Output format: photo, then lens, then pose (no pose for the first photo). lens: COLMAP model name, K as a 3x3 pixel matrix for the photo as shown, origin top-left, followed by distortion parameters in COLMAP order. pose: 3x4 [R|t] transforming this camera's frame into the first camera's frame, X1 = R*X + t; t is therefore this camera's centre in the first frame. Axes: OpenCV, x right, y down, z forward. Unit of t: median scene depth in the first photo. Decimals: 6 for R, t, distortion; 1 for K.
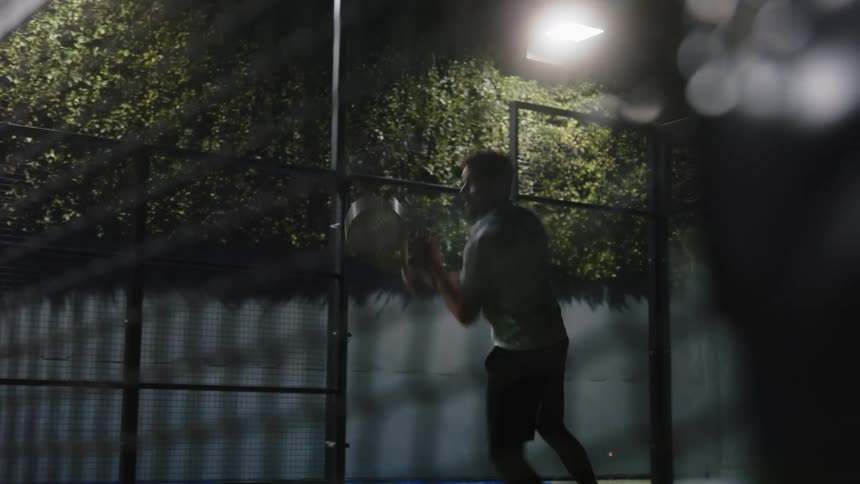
lens RADIAL K [[1215.1, 0, 430.0], [0, 1215.1, 242.0], [0, 0, 1]] dist [0.001508, 0.026696]
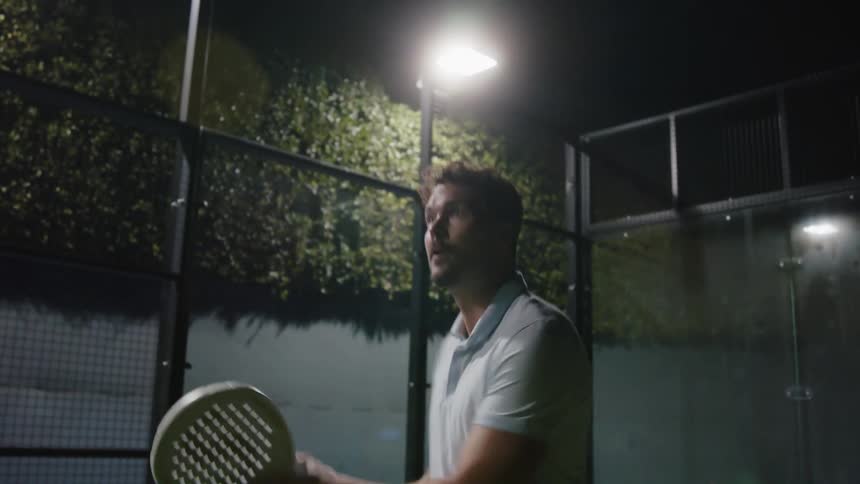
lens RADIAL K [[855.9, 0, 430.0], [0, 855.9, 242.0], [0, 0, 1]] dist [-0.063155, 0.008474]
pose [[0.988001, 0.051386, 0.145649, -0.005253], [-0.040986, 0.996451, -0.073526, 0.027980], [-0.148910, 0.066674, 0.986600, 0.343380]]
